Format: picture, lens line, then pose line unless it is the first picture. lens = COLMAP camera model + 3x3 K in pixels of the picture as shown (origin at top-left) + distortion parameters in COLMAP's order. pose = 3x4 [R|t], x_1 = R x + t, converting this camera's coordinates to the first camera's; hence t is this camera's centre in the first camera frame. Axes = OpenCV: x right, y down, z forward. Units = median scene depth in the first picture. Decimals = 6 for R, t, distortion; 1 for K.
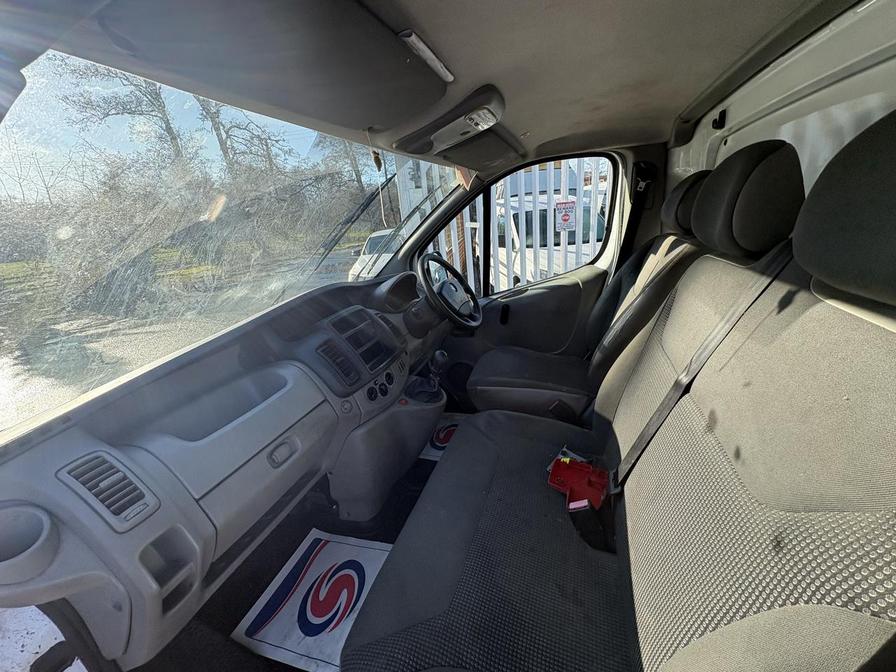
lens RADIAL K [[355.1, 0, 446.5], [0, 355.1, 334.1], [0, 0, 1]] dist [-0.002002, 0.001821]
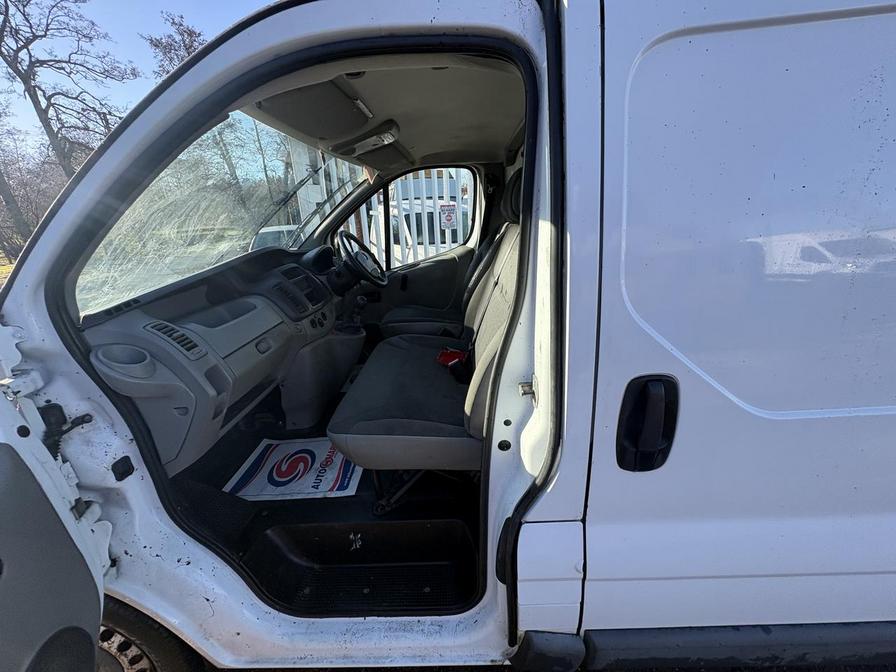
lens RADIAL K [[355.1, 0, 449.0], [0, 355.1, 337.2], [0, 0, 1]] dist [-0.002002, 0.001821]
pose [[0.955191, -0.047421, 0.292168, -0.077002], [0.049591, 0.998770, -0.000023, 0.170975], [-0.291808, 0.014511, 0.956367, -0.333985]]
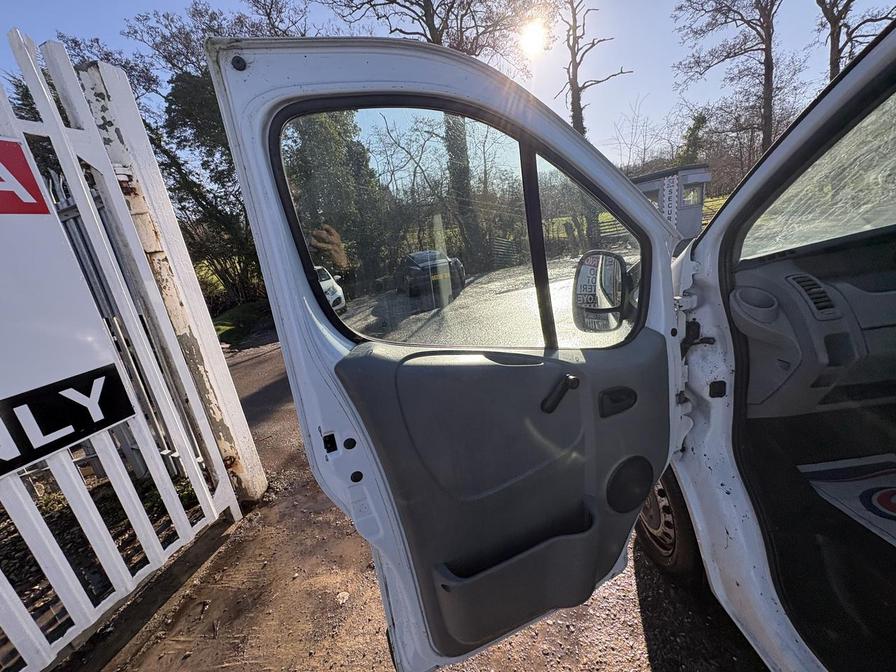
lens RADIAL K [[355.1, 0, 446.5], [0, 355.1, 334.7], [0, 0, 1]] dist [-0.002002, 0.001821]
pose [[0.315918, 0.301365, -0.899653, 0.008013], [-0.183910, 0.949681, 0.253542, 0.175770], [0.930792, 0.085356, 0.355445, -0.384648]]
